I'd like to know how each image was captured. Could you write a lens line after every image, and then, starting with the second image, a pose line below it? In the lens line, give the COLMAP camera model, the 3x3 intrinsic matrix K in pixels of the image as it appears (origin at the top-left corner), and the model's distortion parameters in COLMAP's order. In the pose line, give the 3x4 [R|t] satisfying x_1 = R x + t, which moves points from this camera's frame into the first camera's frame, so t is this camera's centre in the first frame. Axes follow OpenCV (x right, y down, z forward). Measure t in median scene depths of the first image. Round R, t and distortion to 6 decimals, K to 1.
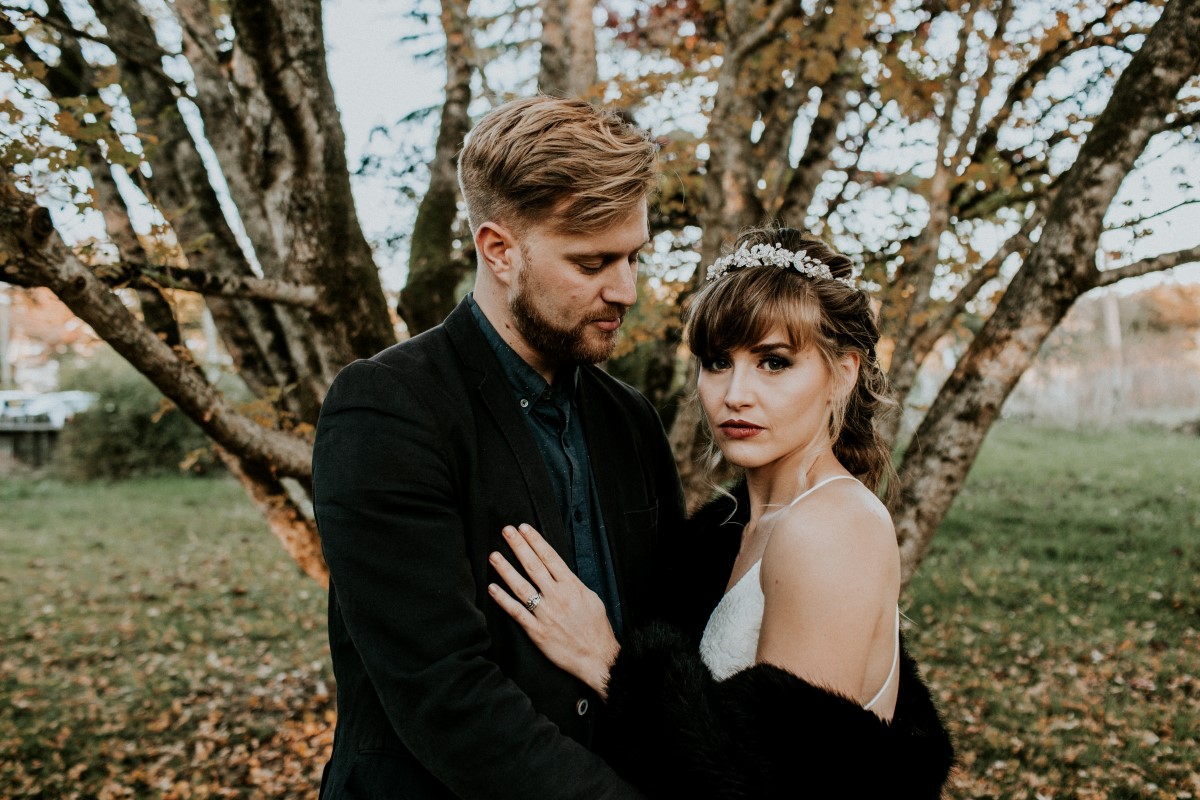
lens RADIAL K [[1214.3, 0, 597.8], [0, 1214.3, 398.0], [0, 0, 1]] dist [-0.054604, 0.000000]
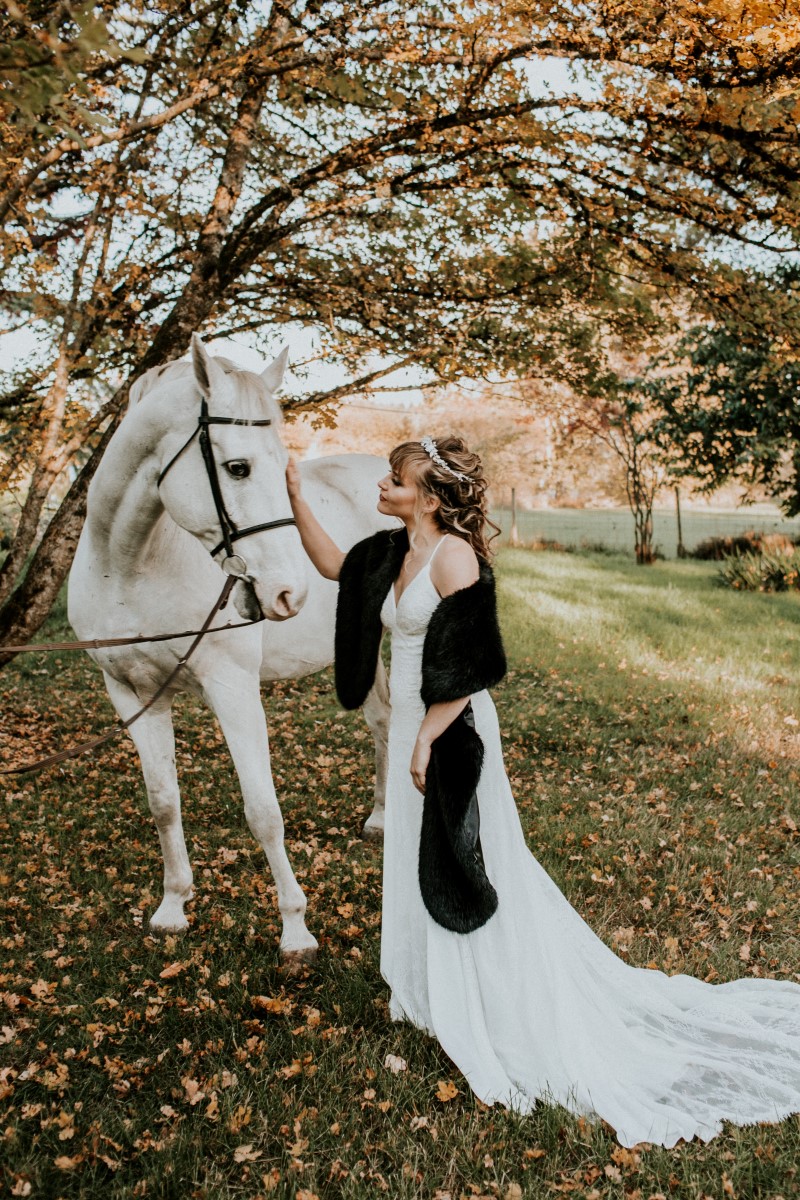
lens RADIAL K [[1214.3, 0, 397.1], [0, 1214.3, 599.0], [0, 0, 1]] dist [-0.054604, 0.000000]
pose [[0.855867, -0.040586, 0.515602, -0.194634], [0.001257, 0.997077, 0.076399, 0.006024], [-0.517195, -0.064739, 0.853416, -0.688976]]
